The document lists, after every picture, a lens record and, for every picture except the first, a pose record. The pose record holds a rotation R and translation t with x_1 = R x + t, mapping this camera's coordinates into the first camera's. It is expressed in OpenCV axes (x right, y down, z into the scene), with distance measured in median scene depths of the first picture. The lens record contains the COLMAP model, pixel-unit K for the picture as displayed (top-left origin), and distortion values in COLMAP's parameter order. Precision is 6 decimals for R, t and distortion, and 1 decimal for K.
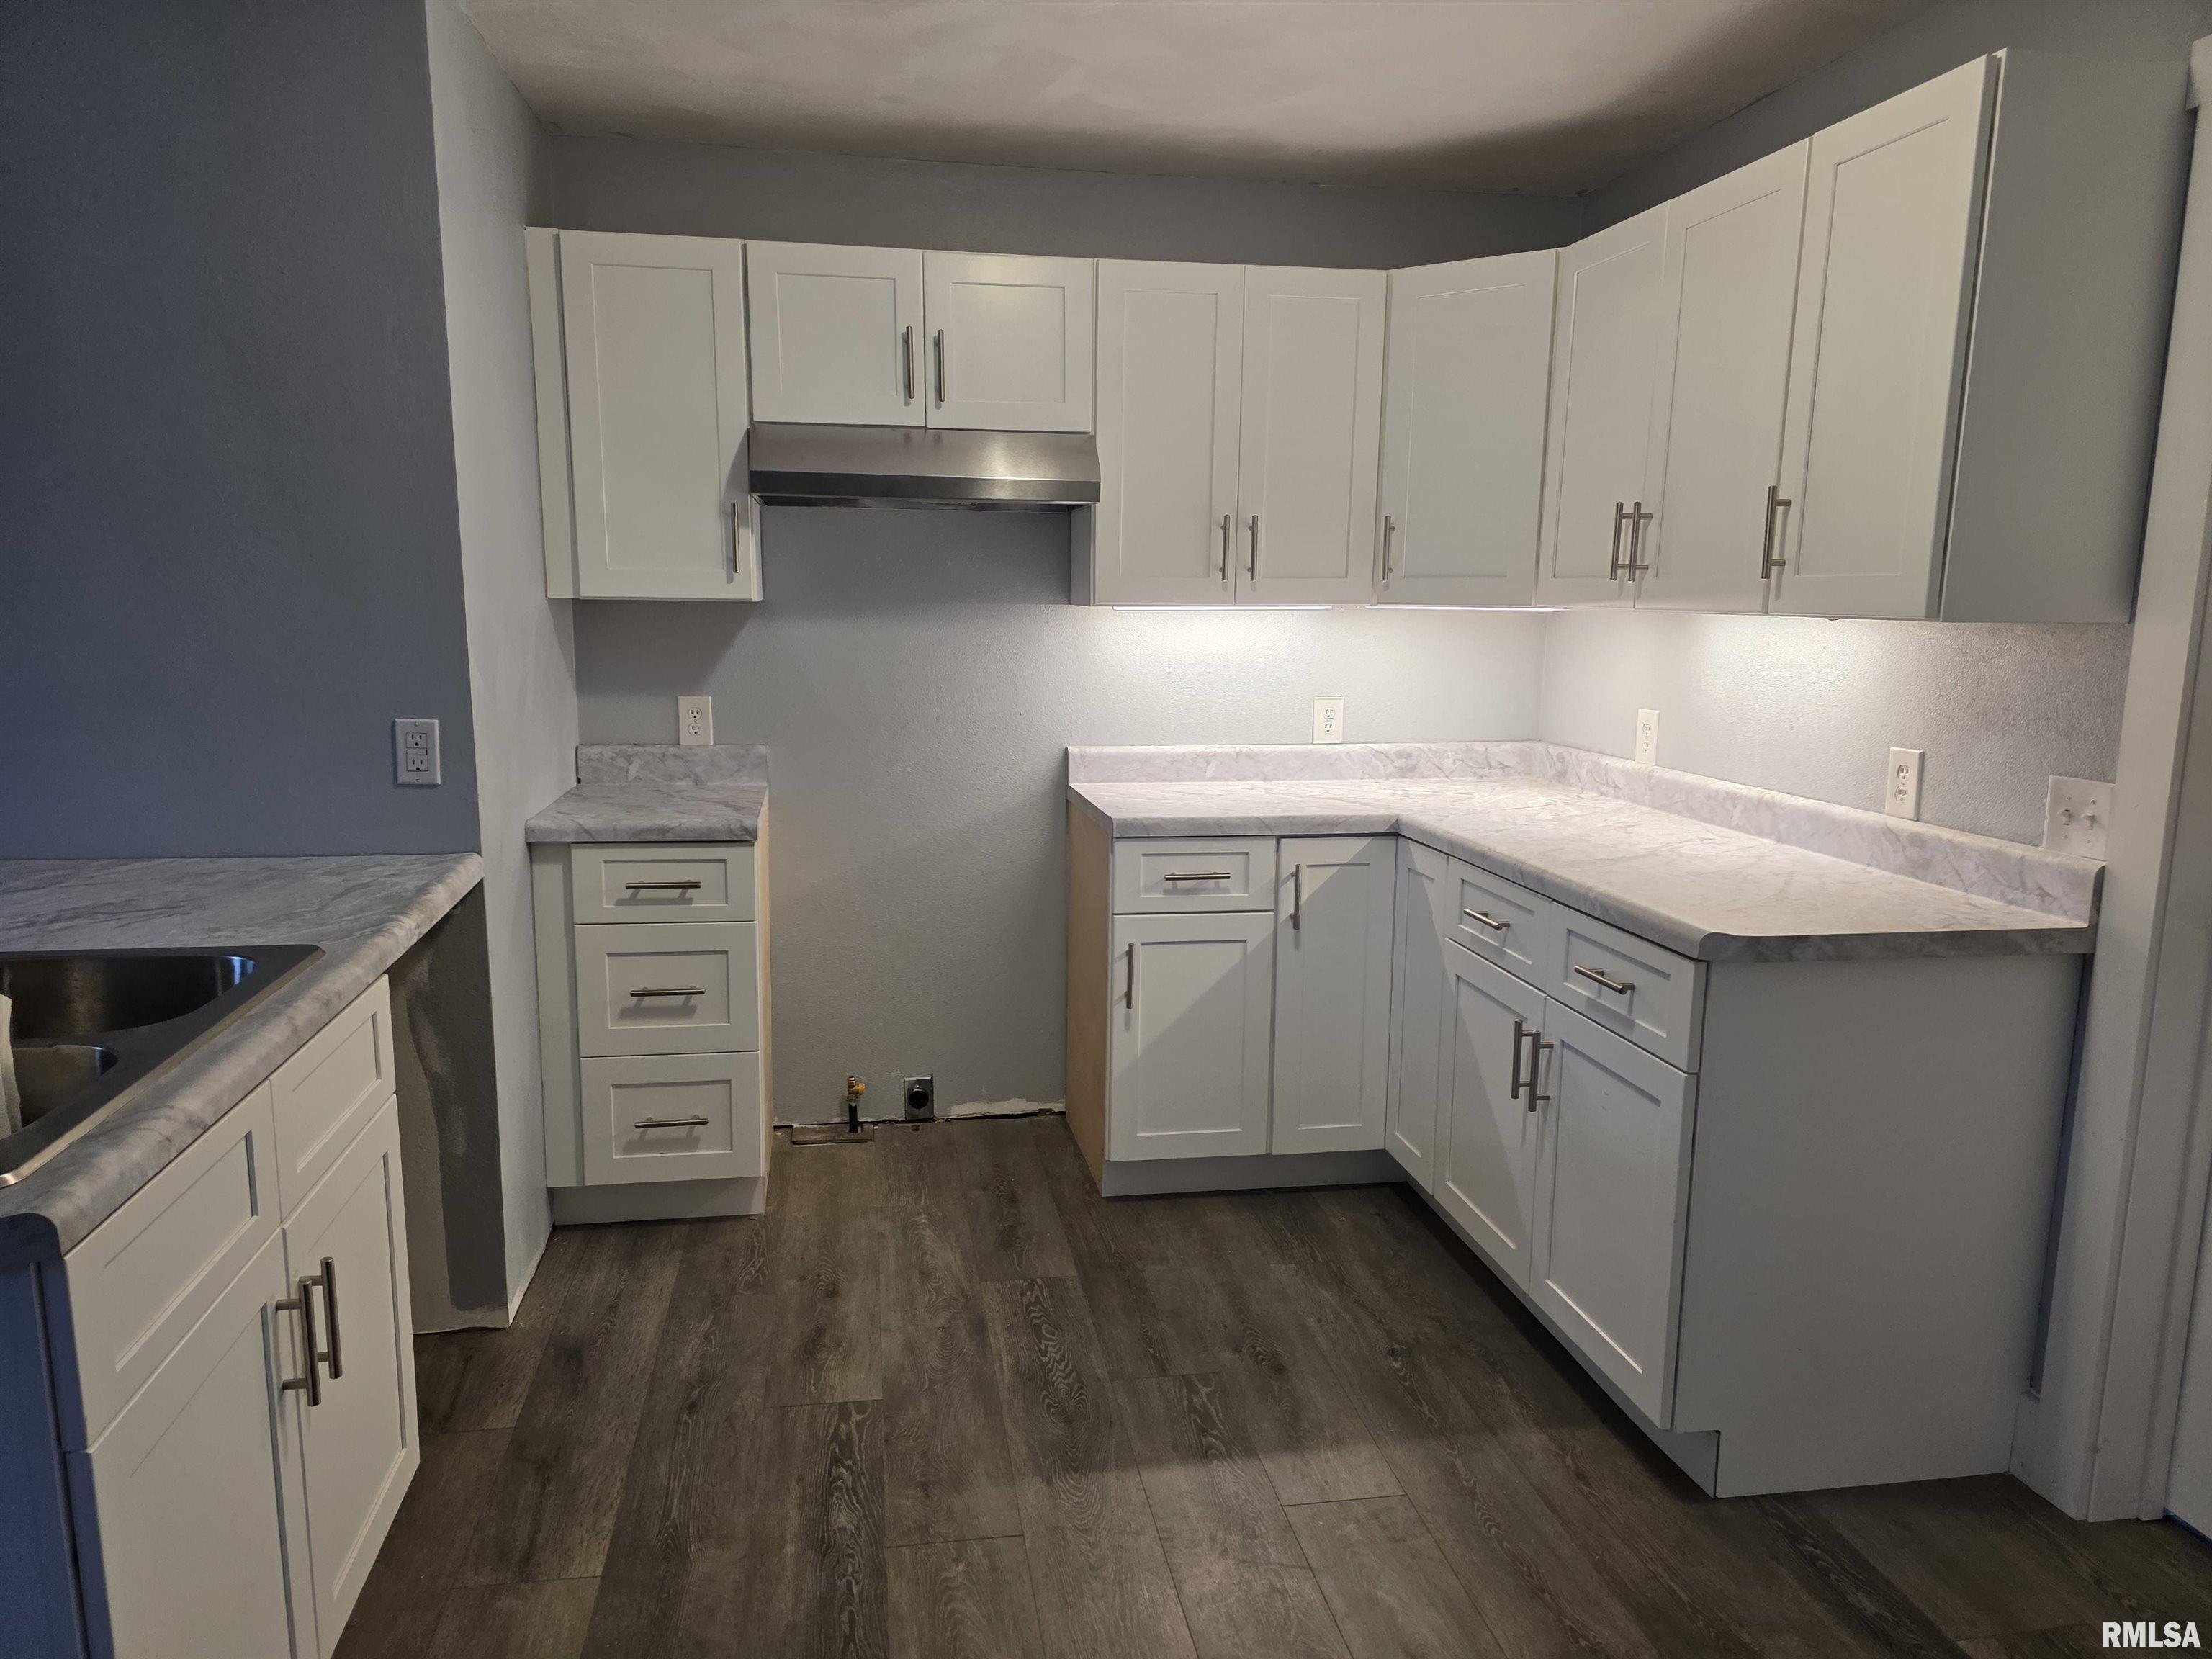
lens RADIAL K [[1485.4, 0, 1082.9], [0, 1485.4, 857.8], [0, 0, 1]] dist [0.070508, -0.066691]
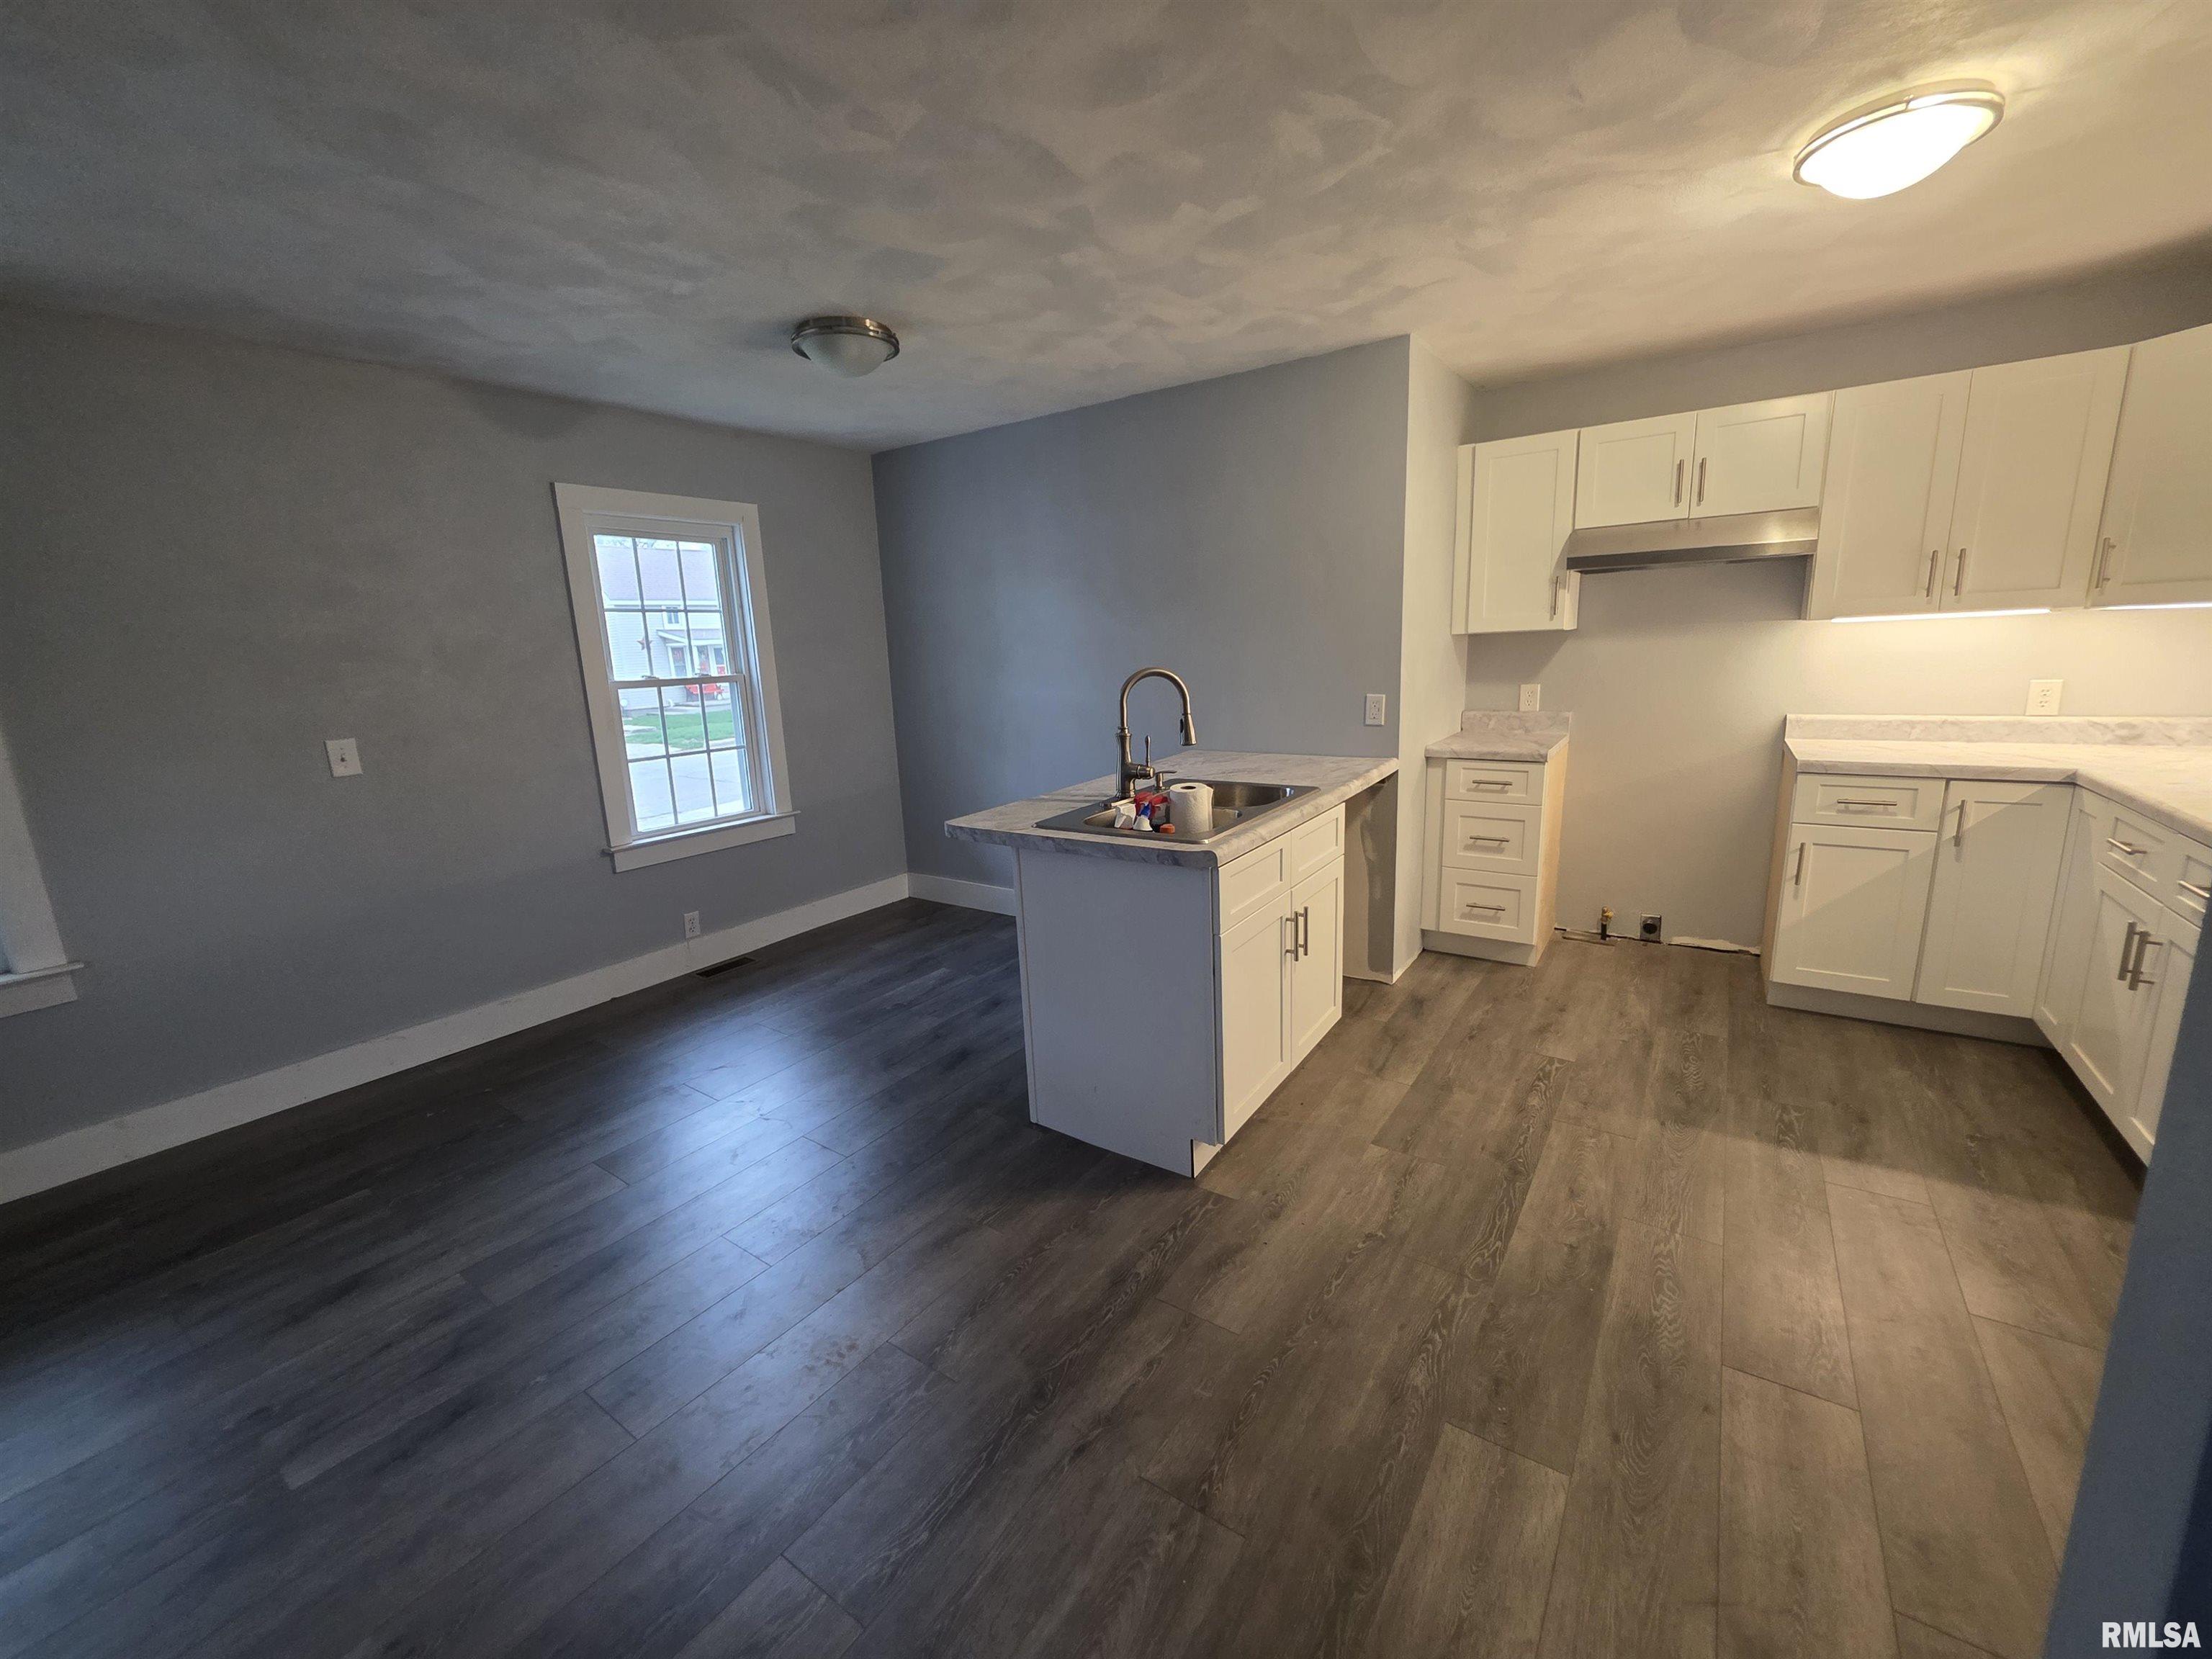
lens RADIAL K [[887.9, 0, 1106.0], [0, 887.9, 829.5], [0, 0, 1]] dist [0.008645, -0.000597]
pose [[0.726812, 0.103202, -0.679039, 0.139198], [-0.071786, 0.994646, 0.074332, 0.028910], [0.683075, -0.005280, 0.730329, -0.172287]]
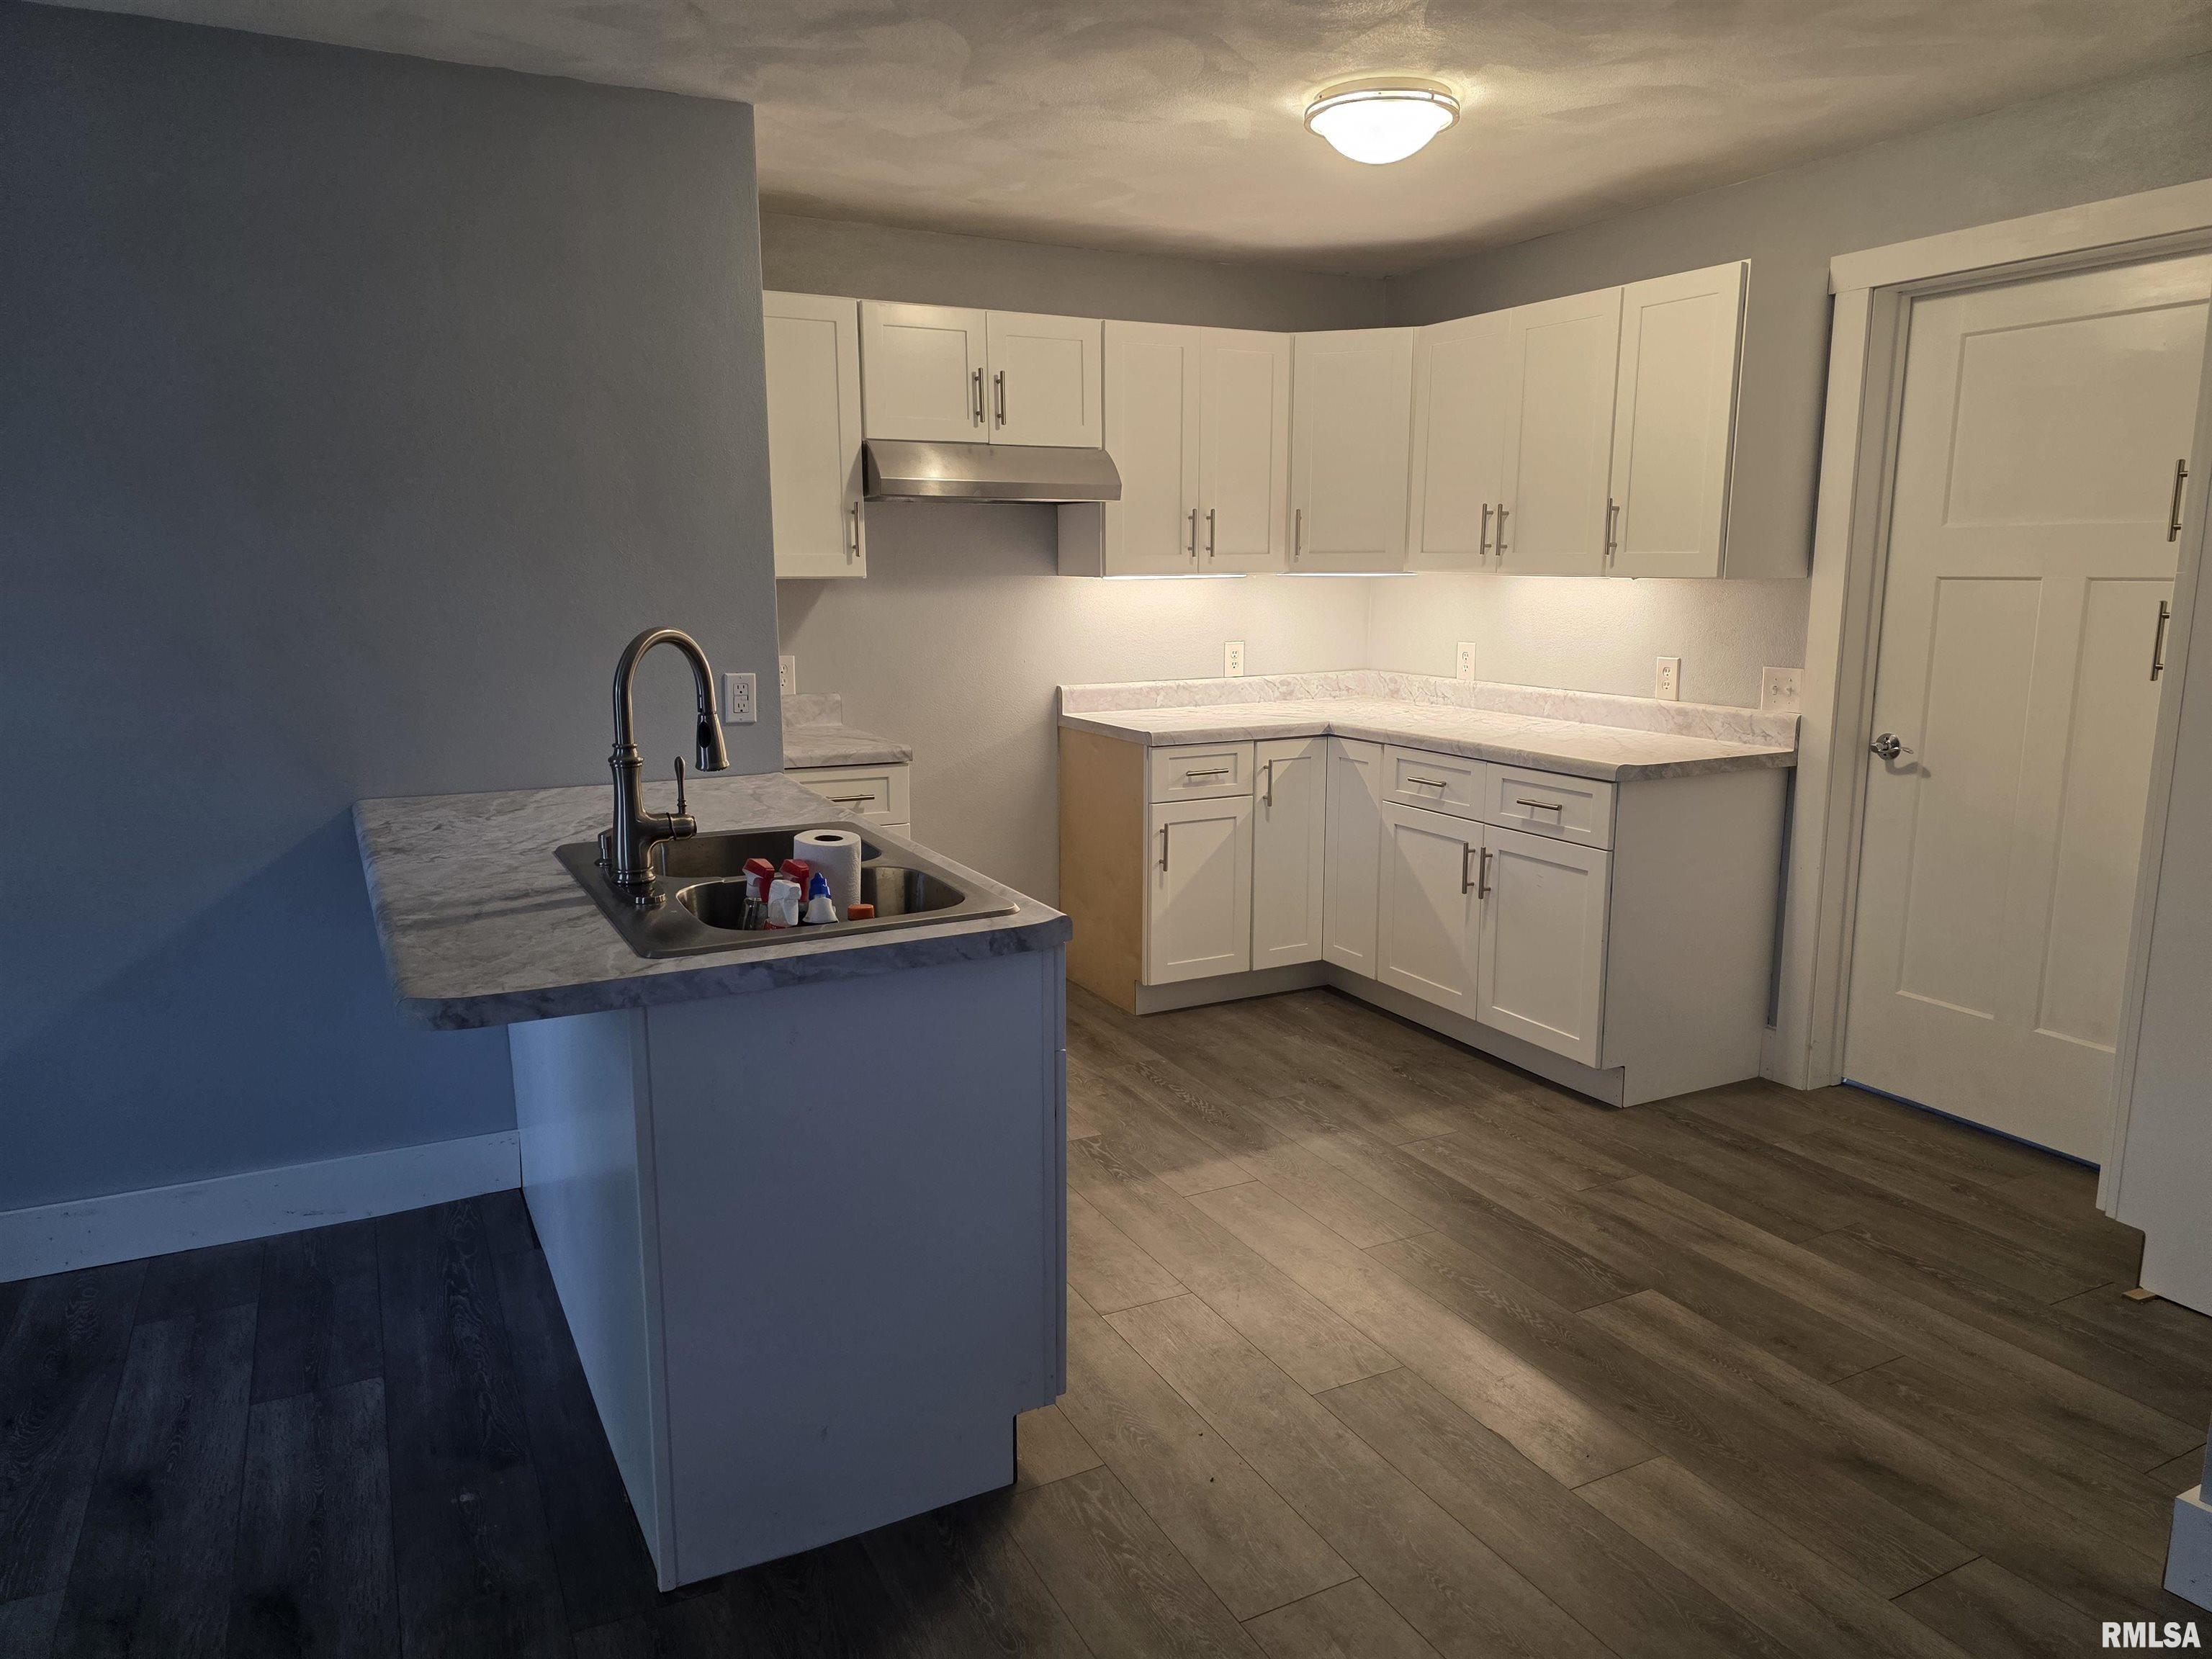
lens RADIAL K [[1485.4, 0, 1082.9], [0, 1485.4, 857.8], [0, 0, 1]] dist [0.070508, -0.066691]
pose [[0.948054, -0.074914, 0.309163, -0.488503], [0.067755, 0.997128, 0.033843, 0.039460], [-0.310810, -0.011137, 0.950407, -0.298002]]
